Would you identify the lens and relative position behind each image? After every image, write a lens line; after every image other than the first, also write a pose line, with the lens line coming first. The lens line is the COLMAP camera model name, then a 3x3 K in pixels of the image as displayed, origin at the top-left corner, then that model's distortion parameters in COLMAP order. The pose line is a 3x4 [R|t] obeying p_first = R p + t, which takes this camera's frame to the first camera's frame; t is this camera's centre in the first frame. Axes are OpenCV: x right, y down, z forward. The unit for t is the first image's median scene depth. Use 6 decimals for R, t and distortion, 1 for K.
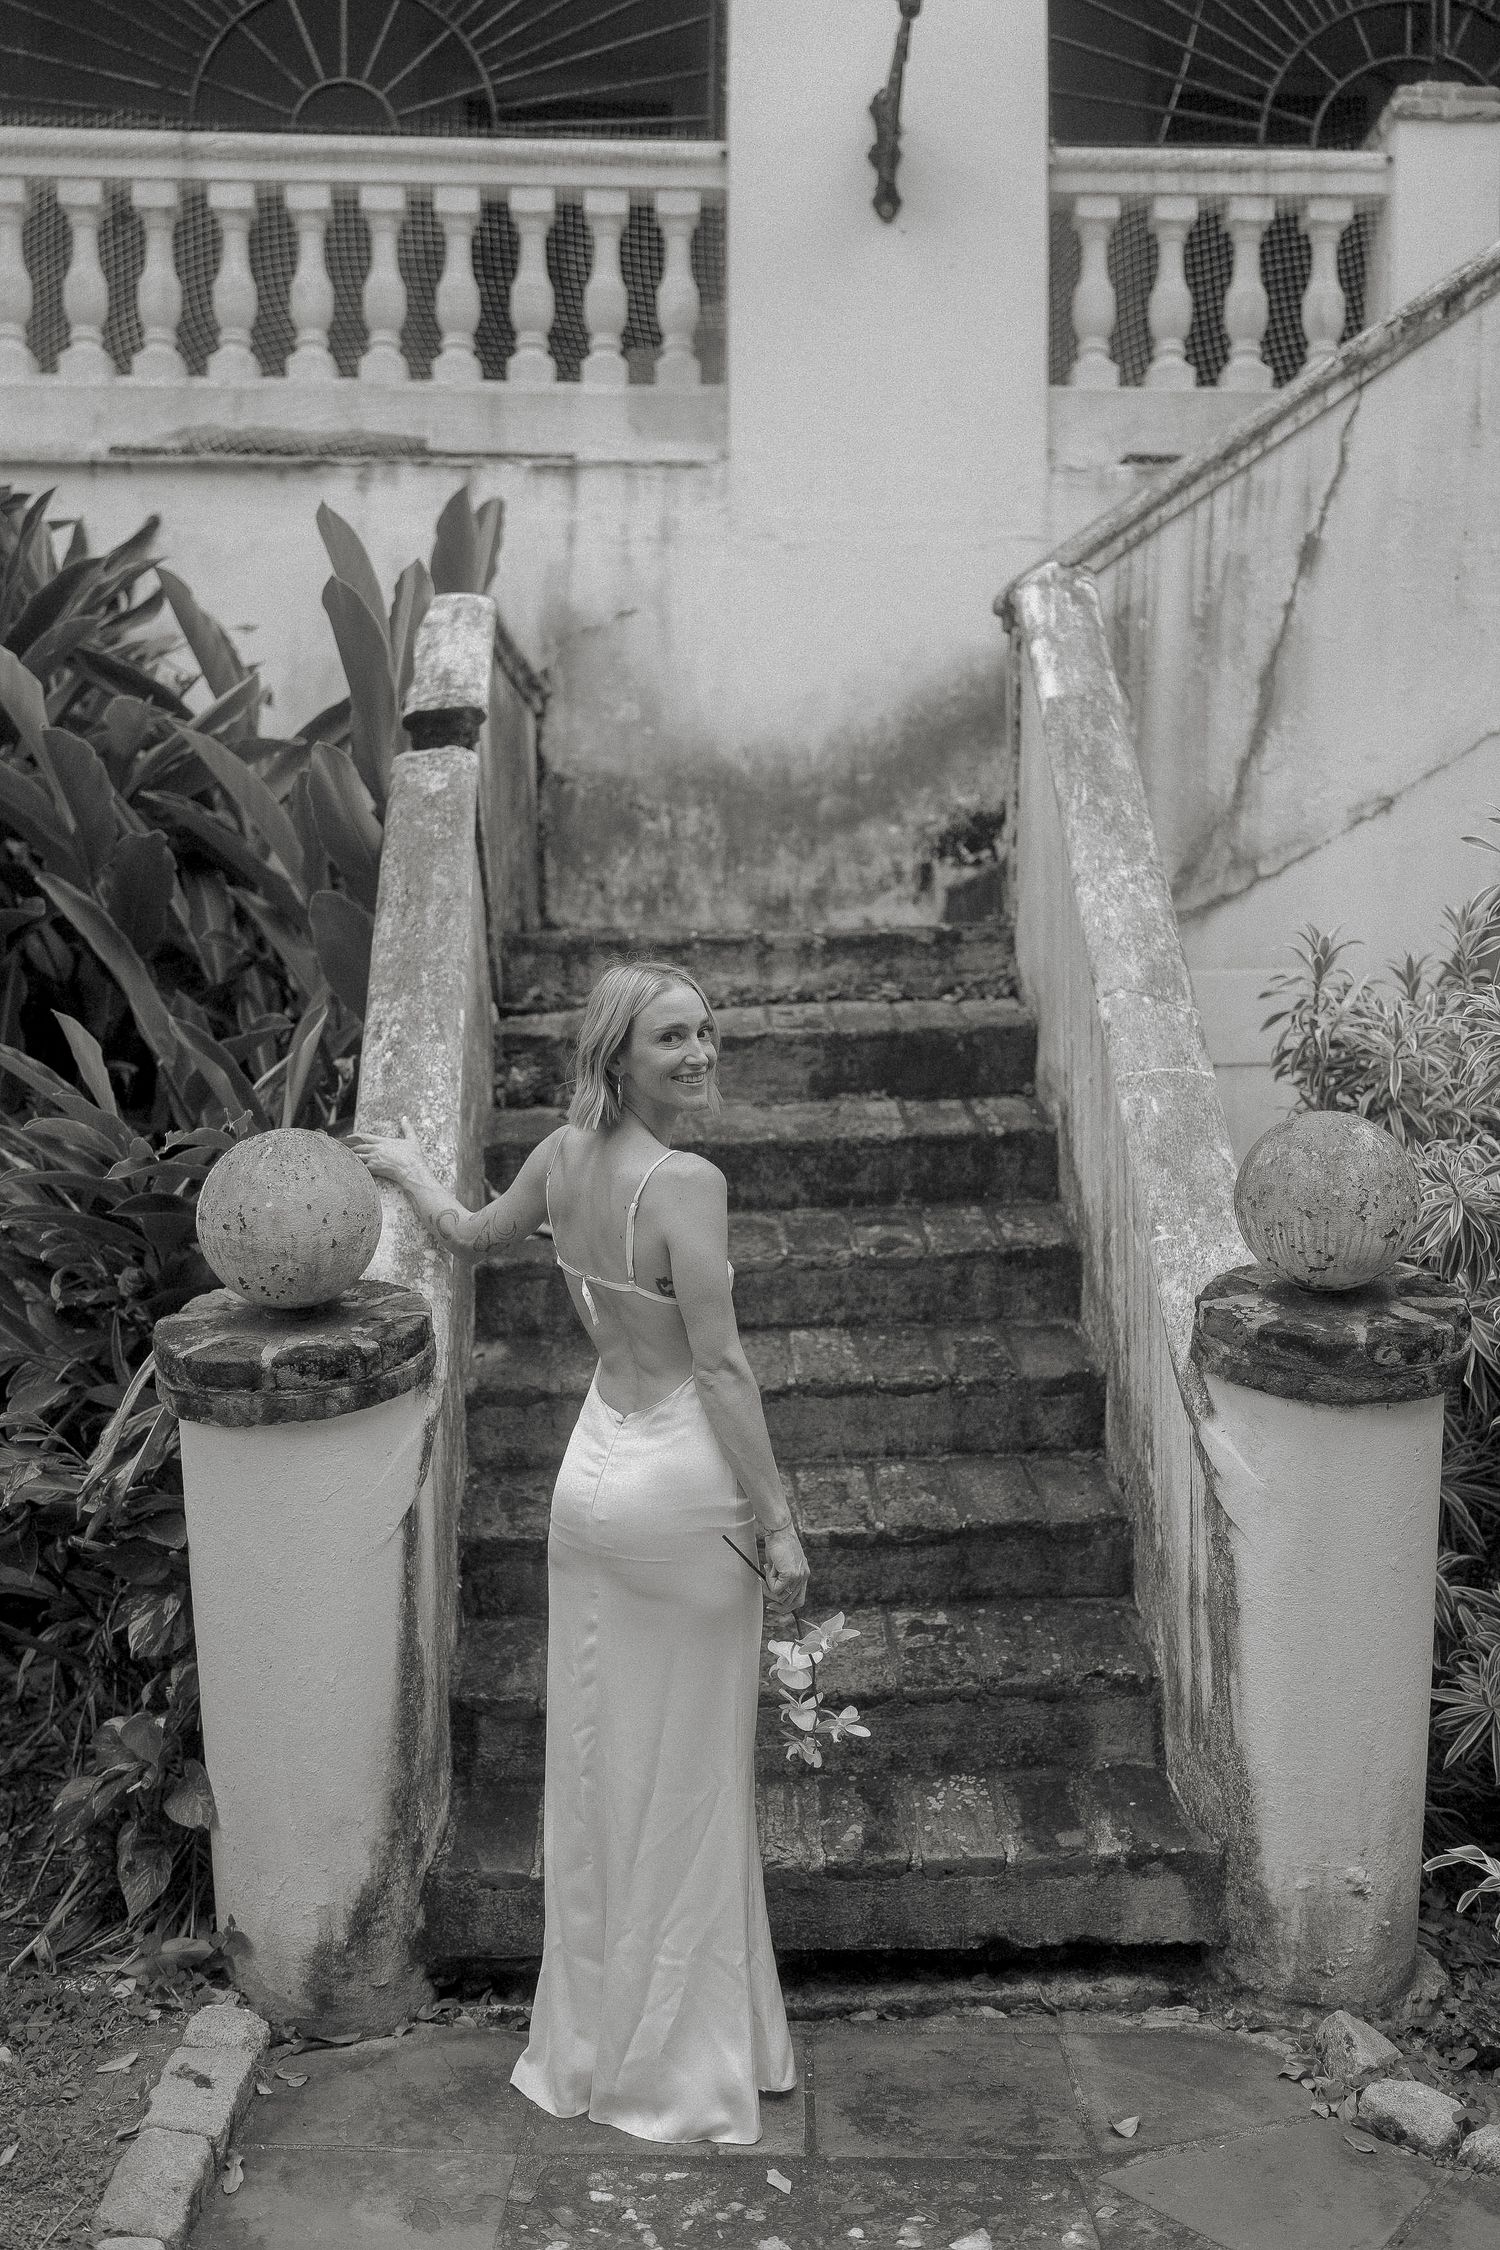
lens RADIAL K [[2195.3, 0, 743.8], [0, 2195.3, 1134.8], [0, 0, 1]] dist [-0.006286, 0.024898]
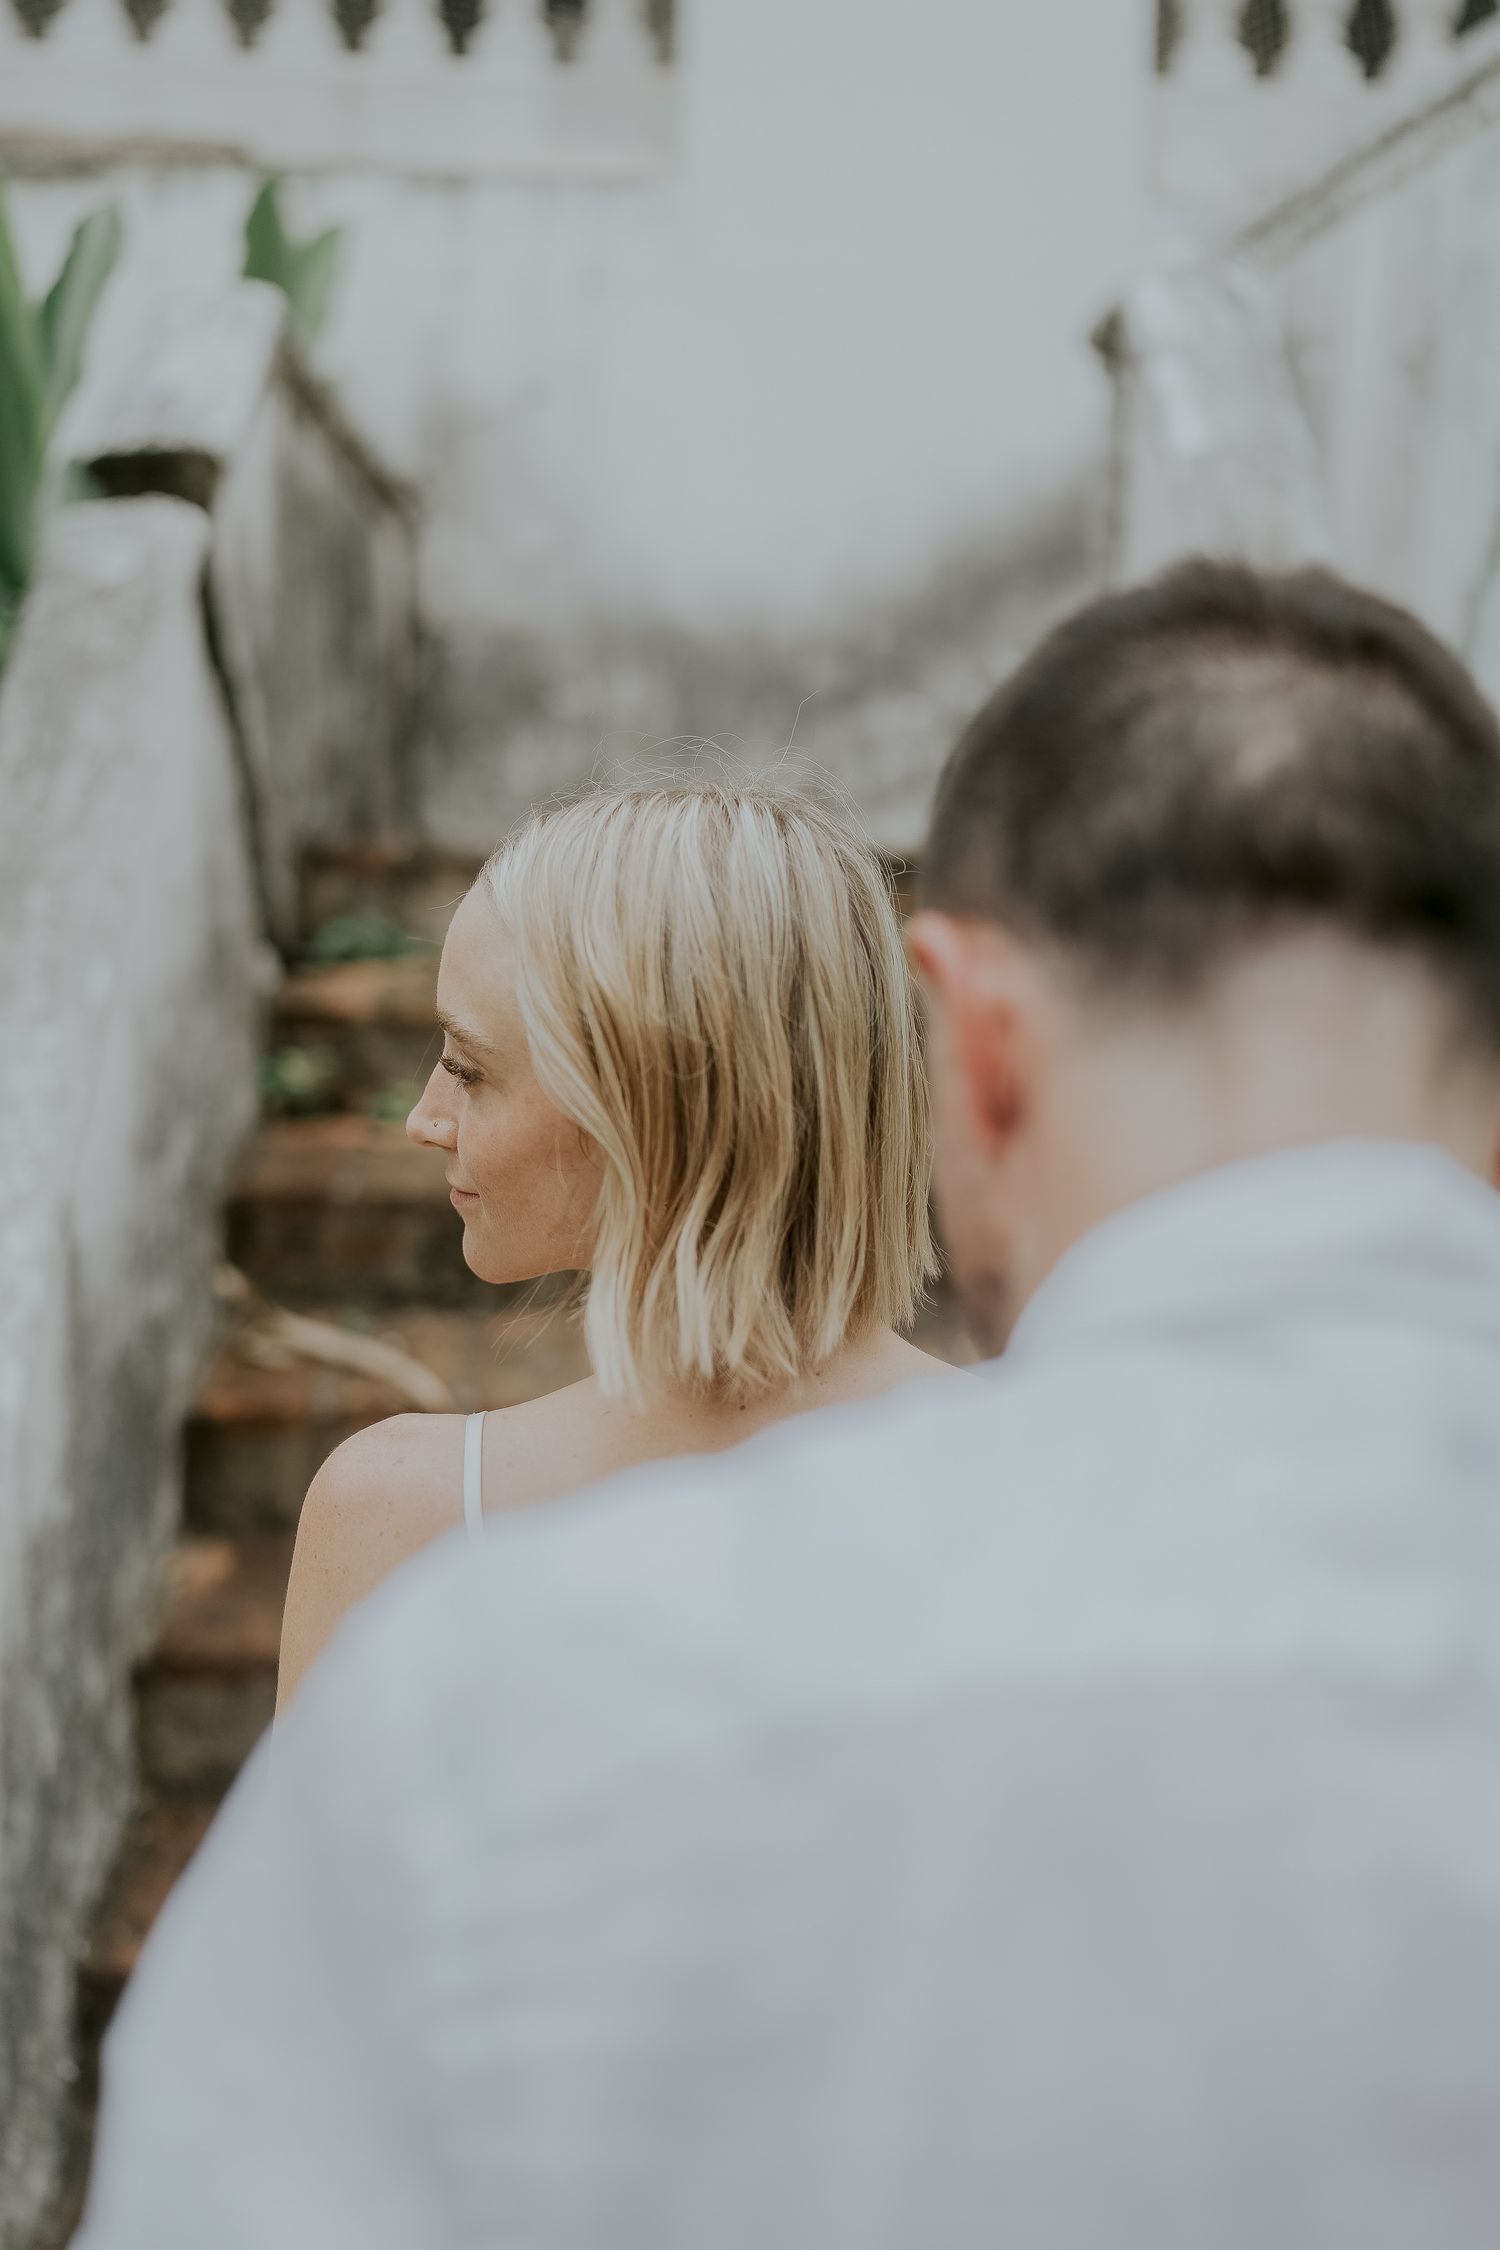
lens RADIAL K [[2195.3, 0, 743.8], [0, 2195.3, 1134.8], [0, 0, 1]] dist [-0.006286, 0.024898]
pose [[0.999823, 0.018802, -0.000247, 0.024150], [-0.018791, 0.999559, 0.023007, -0.028100], [0.000679, -0.022999, 0.999735, 0.423390]]
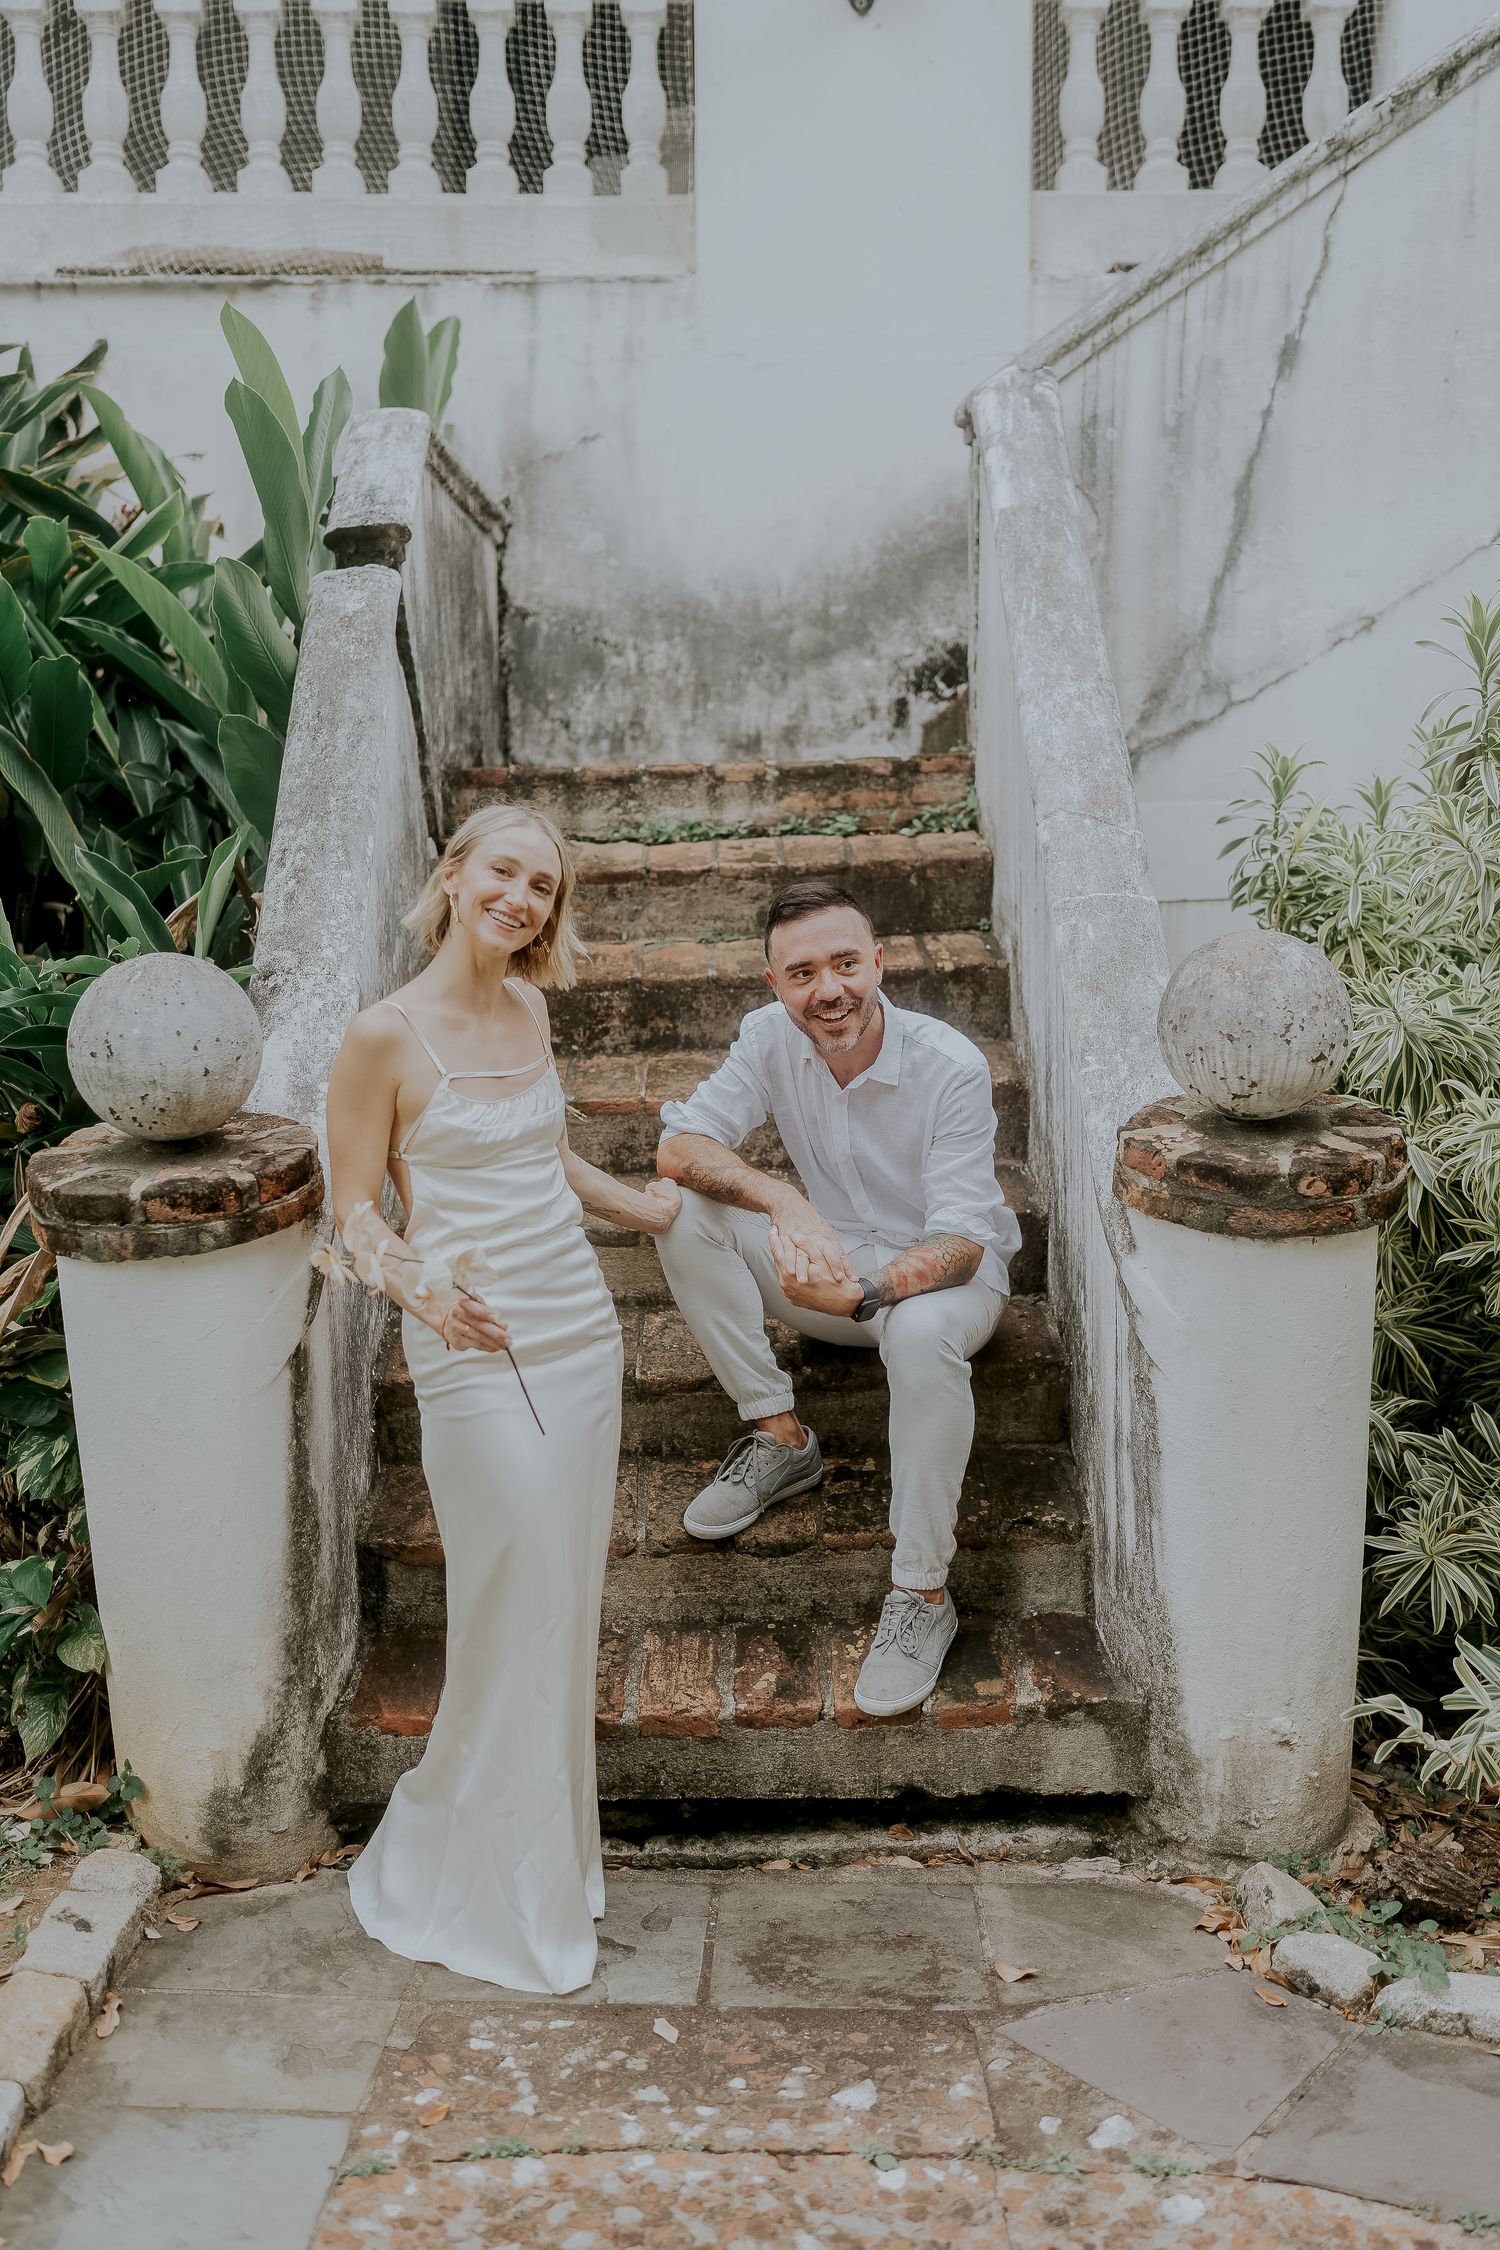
lens RADIAL K [[2178.5, 0, 739.5], [0, 2178.5, 1137.2], [0, 0, 1]] dist [-0.008429, 0.039877]
pose [[0.999627, -0.002160, -0.027242, 0.052742], [0.003794, 0.998187, 0.060074, 0.016093], [0.027063, -0.060155, 0.997822, 0.041744]]
